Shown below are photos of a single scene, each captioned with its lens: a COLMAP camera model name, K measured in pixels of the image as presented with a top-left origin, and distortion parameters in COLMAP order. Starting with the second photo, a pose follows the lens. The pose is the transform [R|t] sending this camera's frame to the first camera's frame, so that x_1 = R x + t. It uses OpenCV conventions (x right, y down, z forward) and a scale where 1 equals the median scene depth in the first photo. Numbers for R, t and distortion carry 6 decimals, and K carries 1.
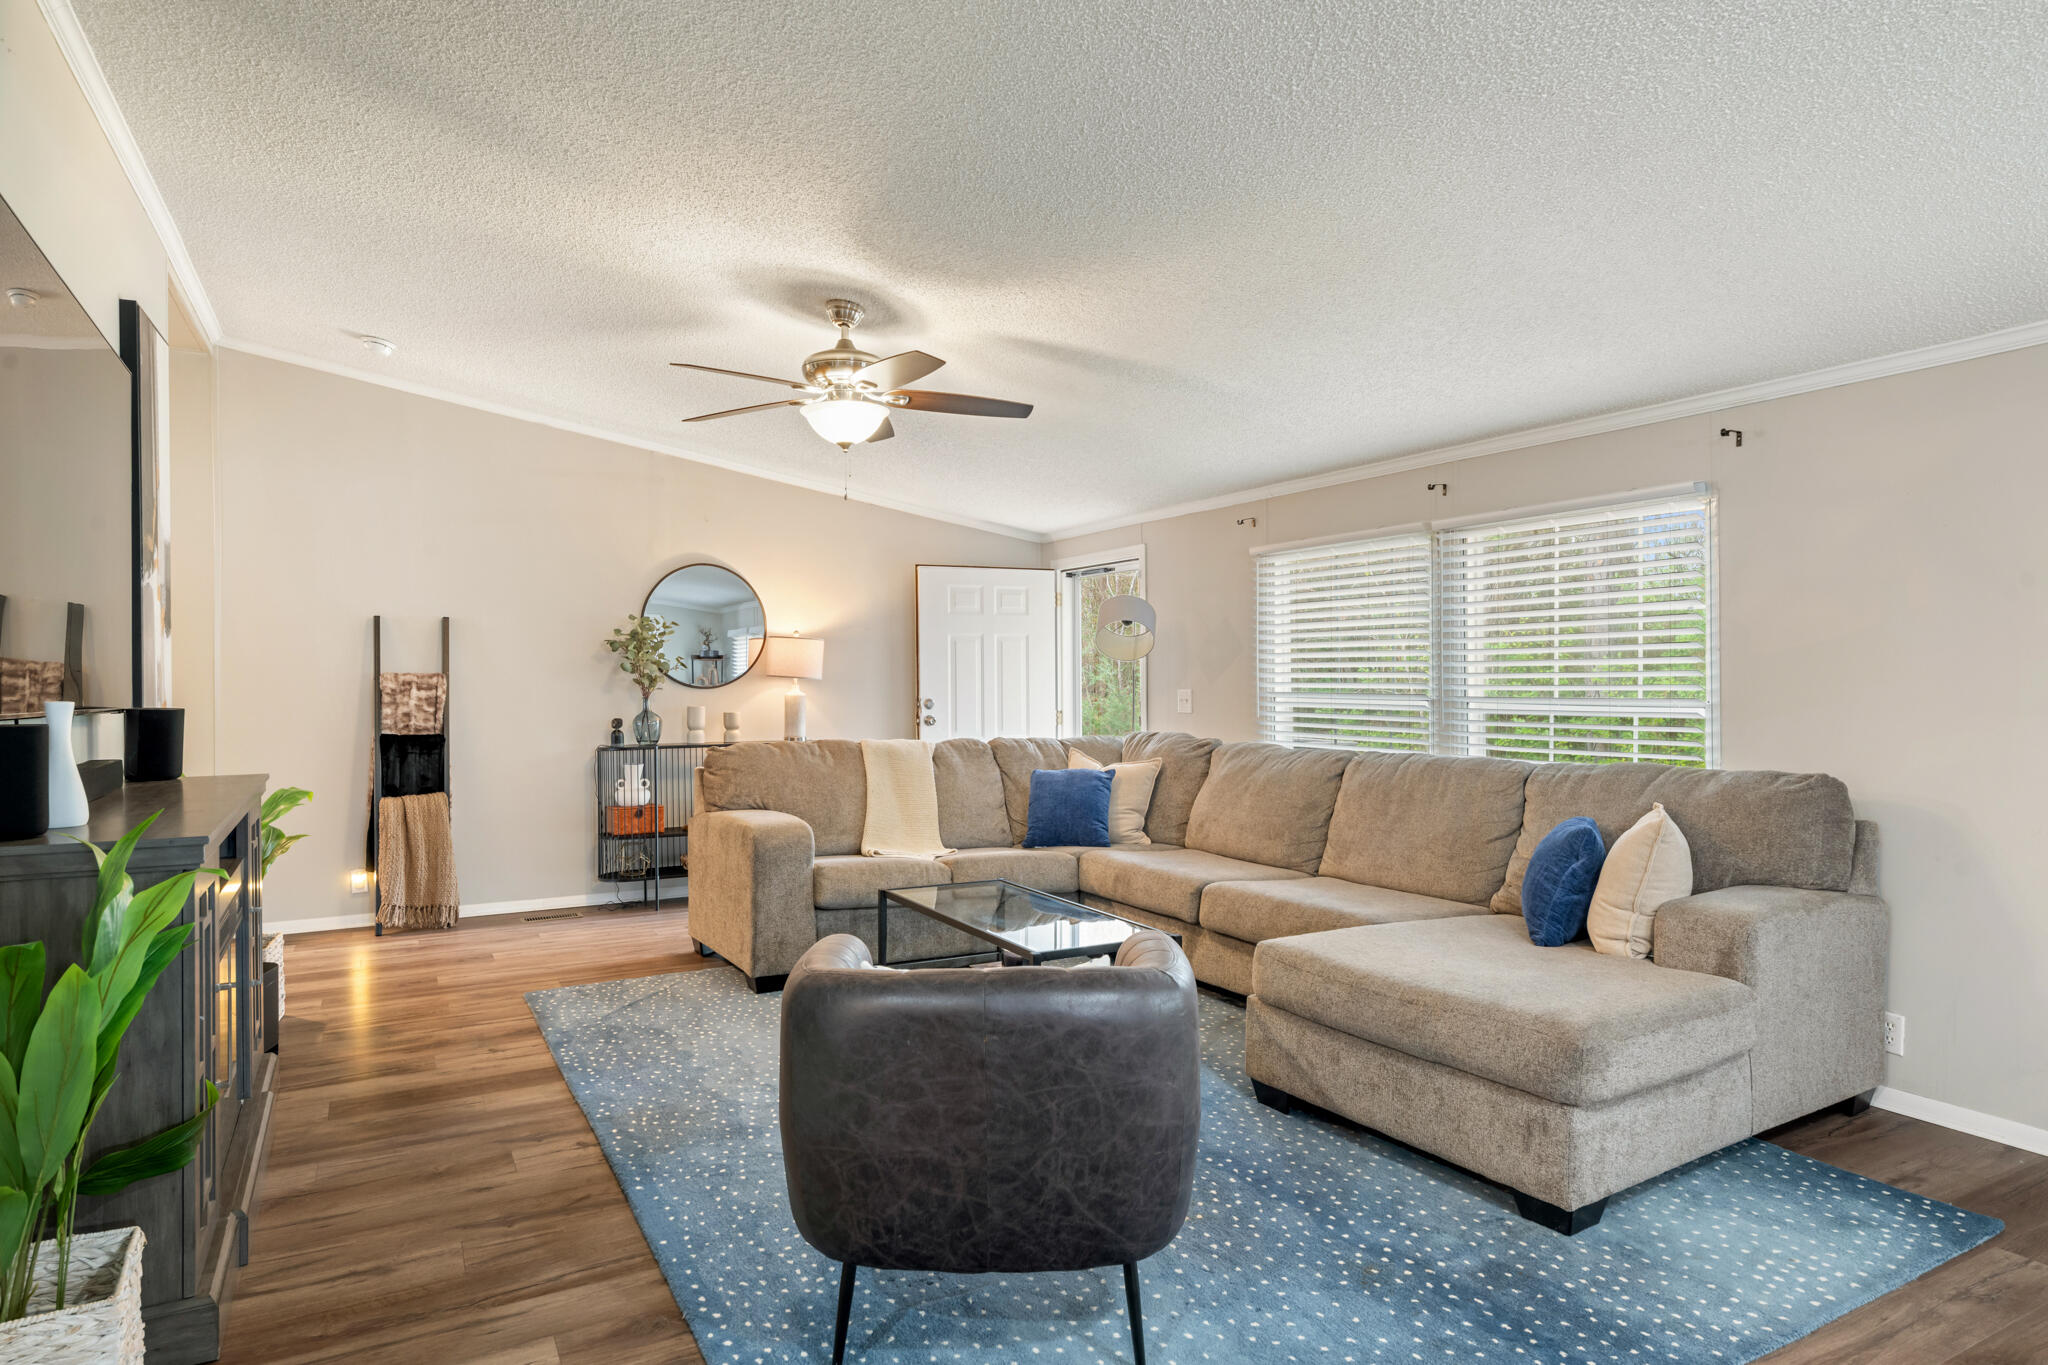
lens RADIAL K [[1248.7, 0, 1024.4], [0, 1248.7, 679.6], [0, 0, 1]] dist [0.003742, -0.001897]
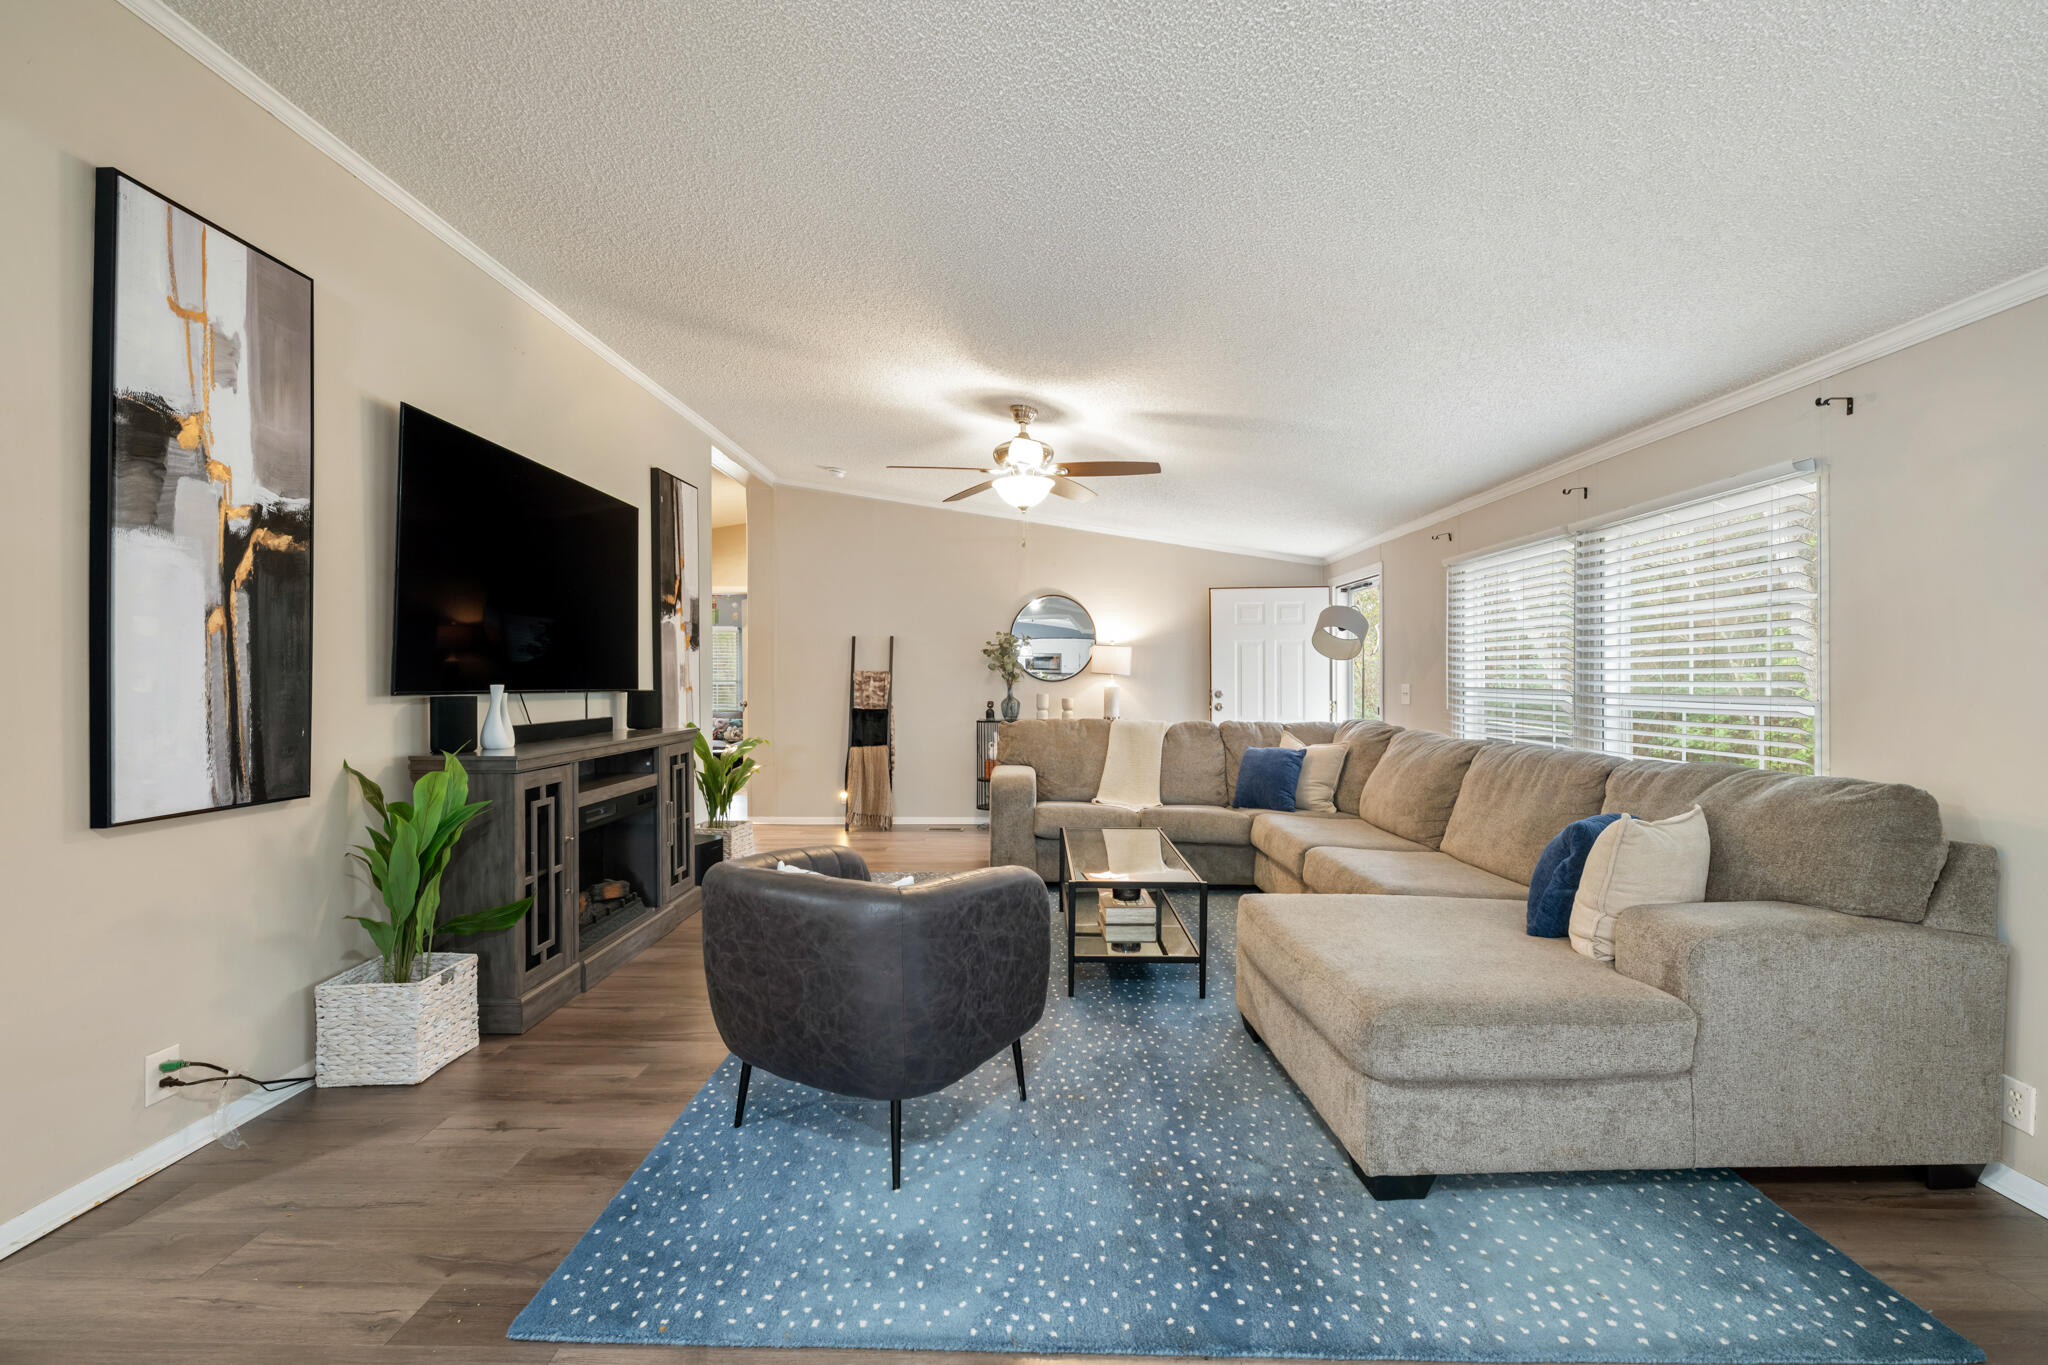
lens RADIAL K [[909.4, 0, 1019.9], [0, 909.4, 683.0], [0, 0, 1]] dist [0.003350, -0.000900]
pose [[0.850625, 0.005699, -0.525742, 0.394107], [-0.002444, 0.999973, 0.006885, 0.002200], [0.525768, -0.004572, 0.850616, 0.127712]]
